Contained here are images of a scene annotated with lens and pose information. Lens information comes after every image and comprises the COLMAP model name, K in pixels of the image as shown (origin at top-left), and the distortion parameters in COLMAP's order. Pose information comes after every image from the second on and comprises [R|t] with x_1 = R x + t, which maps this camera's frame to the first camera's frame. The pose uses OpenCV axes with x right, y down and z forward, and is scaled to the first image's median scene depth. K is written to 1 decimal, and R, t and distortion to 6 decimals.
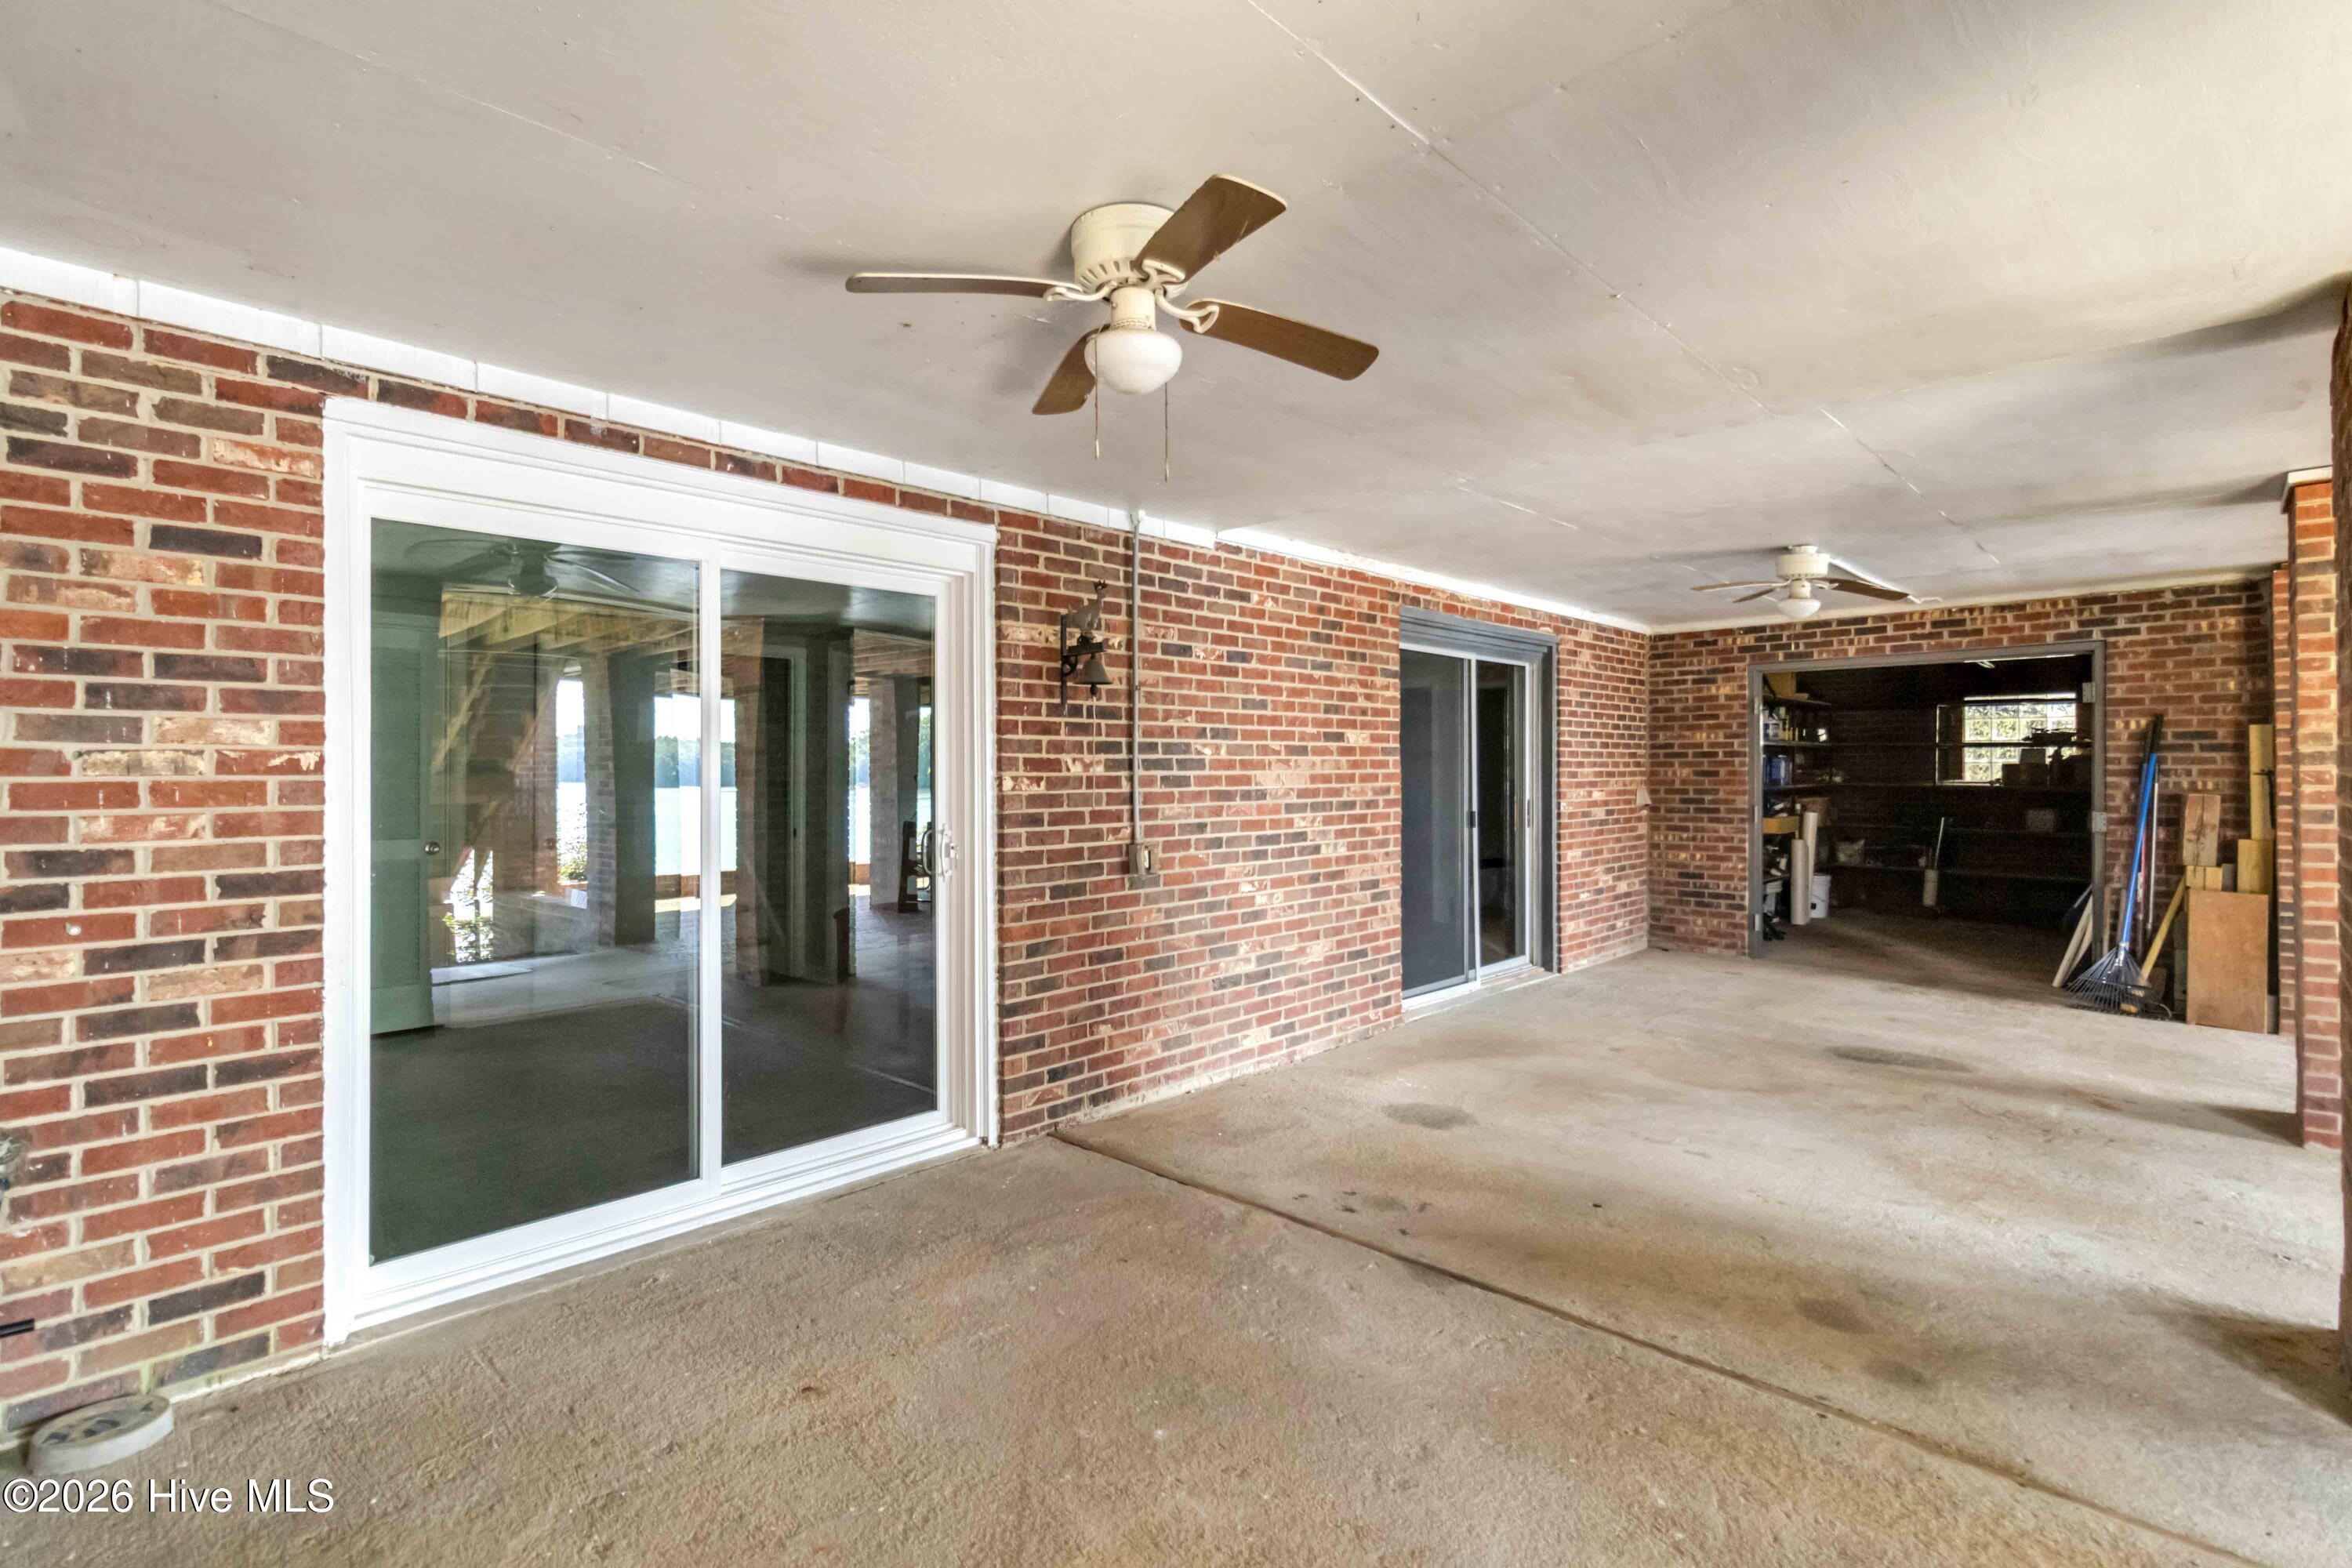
lens RADIAL K [[1118.0, 0, 1172.5], [0, 1118.0, 730.4], [0, 0, 1]] dist [0.001028, 0.000054]
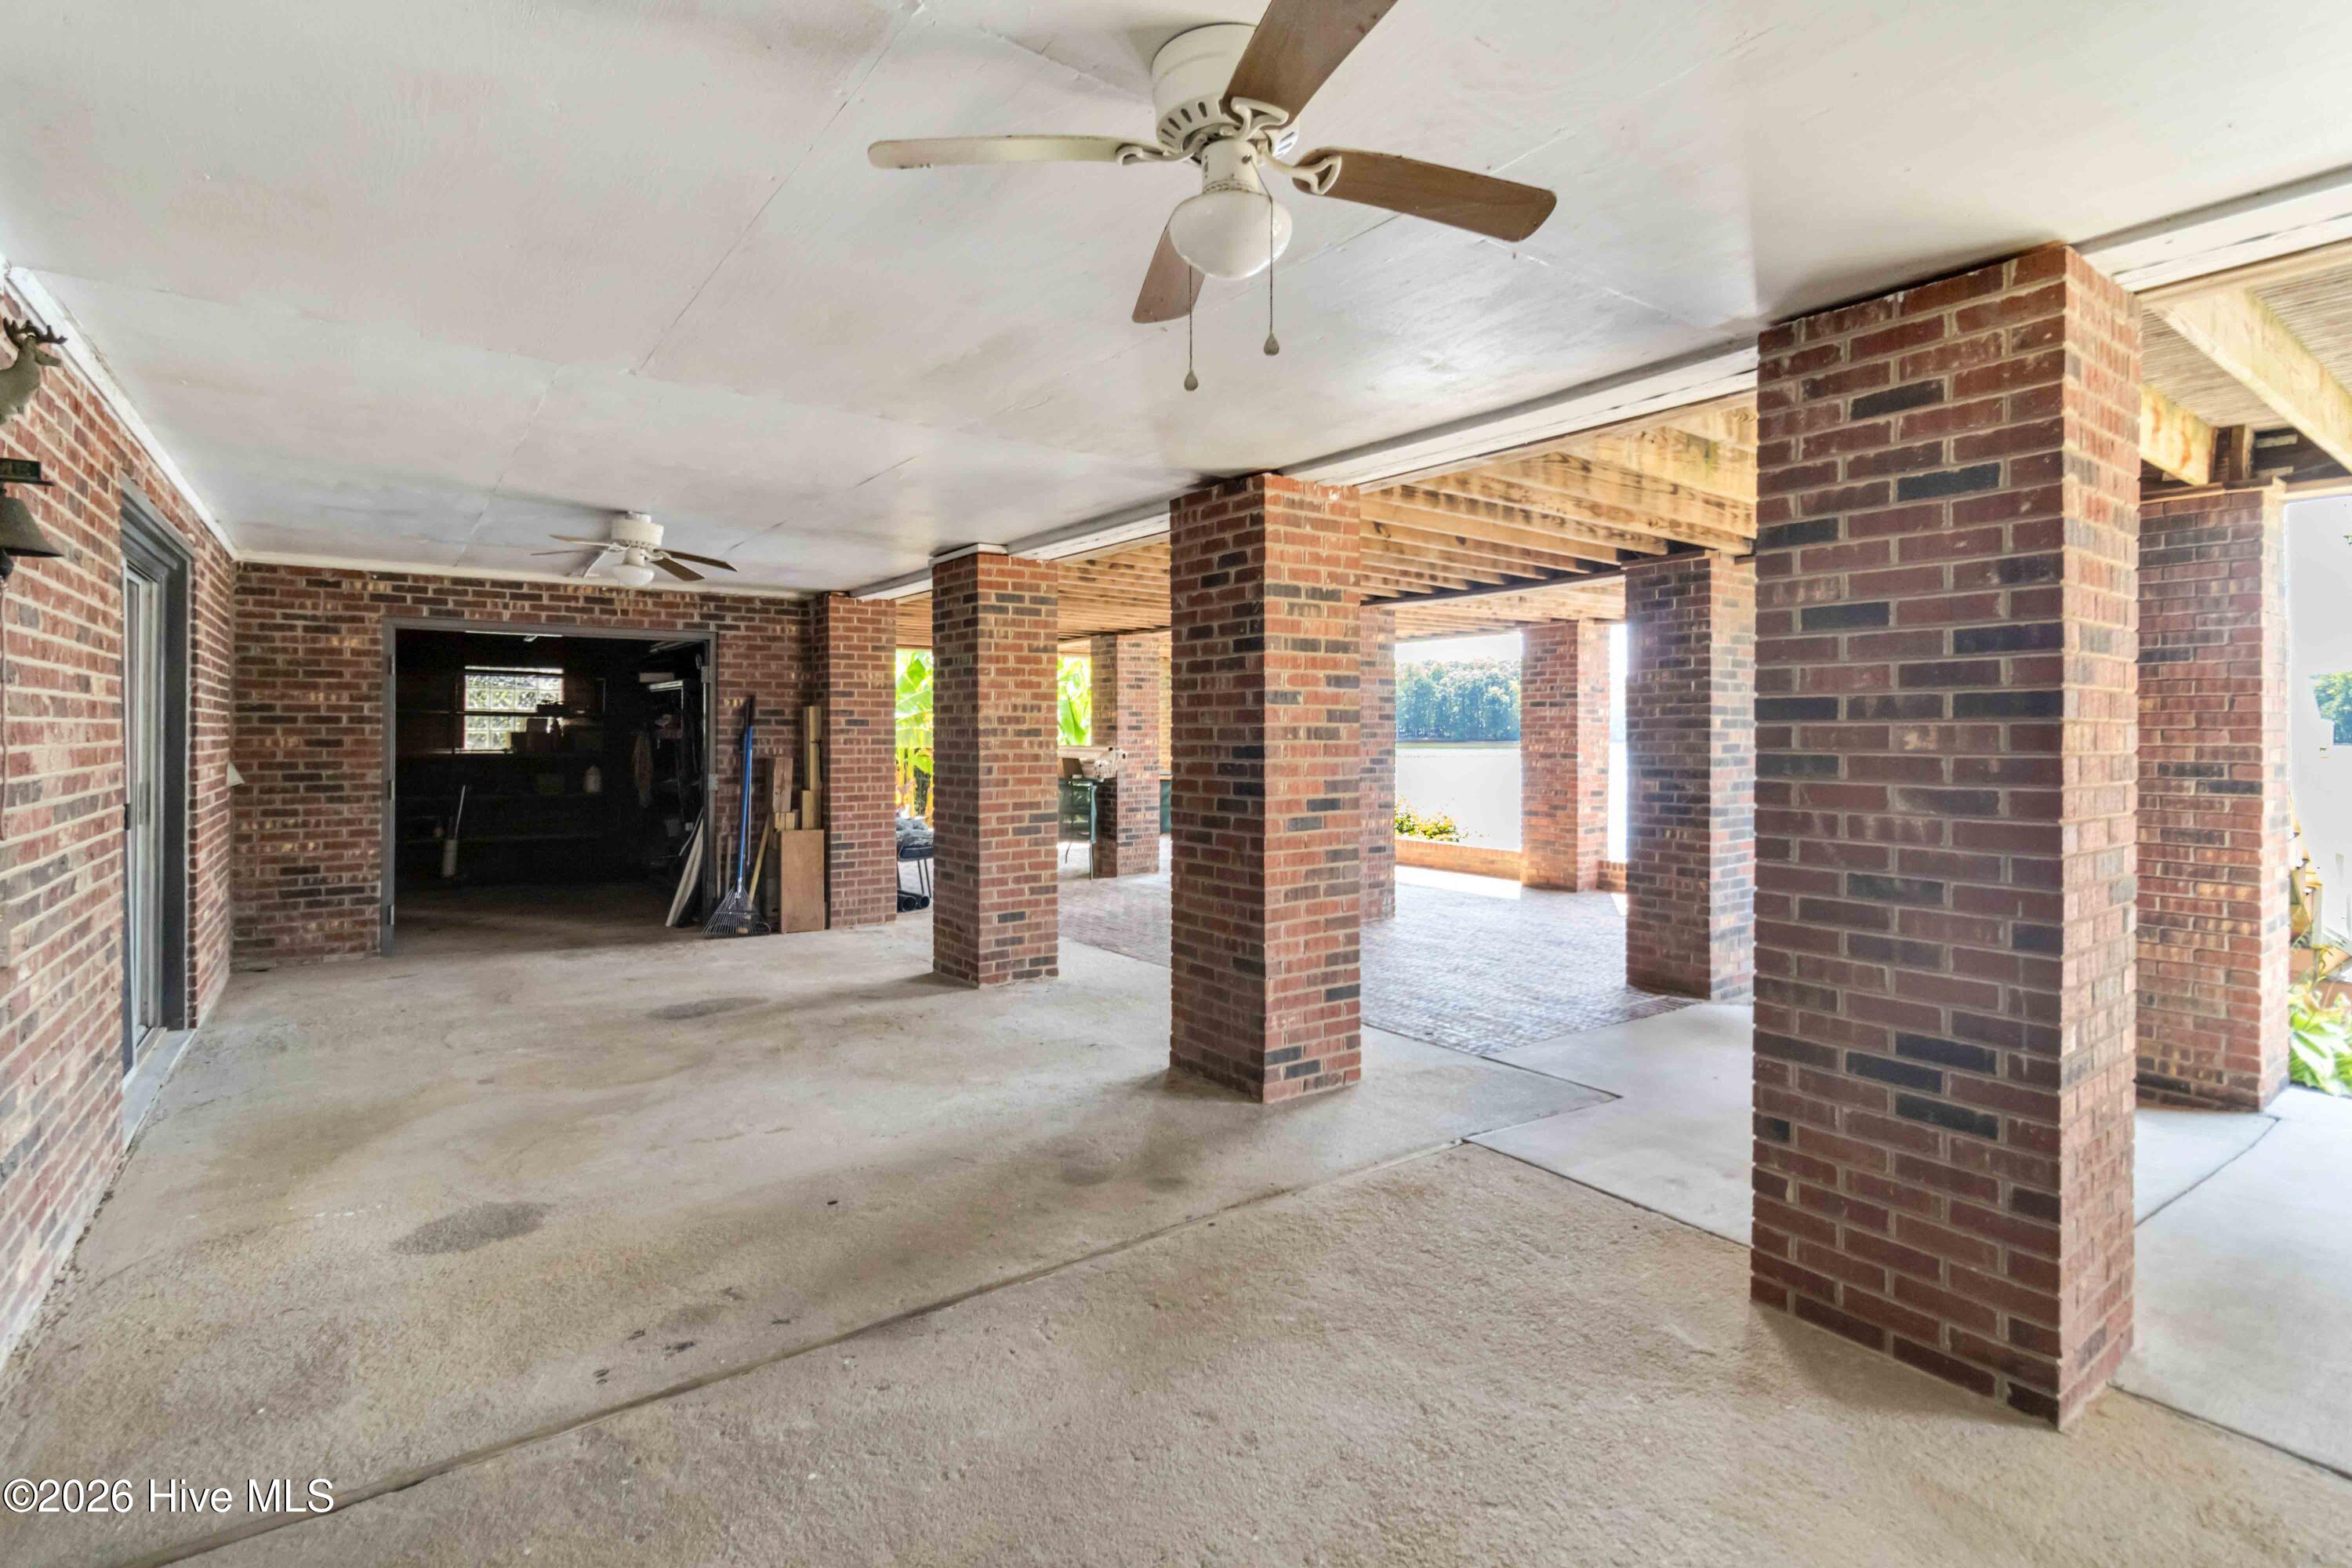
lens RADIAL K [[1119.4, 0, 1176.9], [0, 1119.4, 704.6], [0, 0, 1]] dist [-0.000728, -0.000099]
pose [[0.151933, 0.029882, 0.987939, -0.276296], [-0.037314, 0.999004, -0.024479, 0.008456], [-0.987686, -0.033145, 0.152897, 0.306056]]
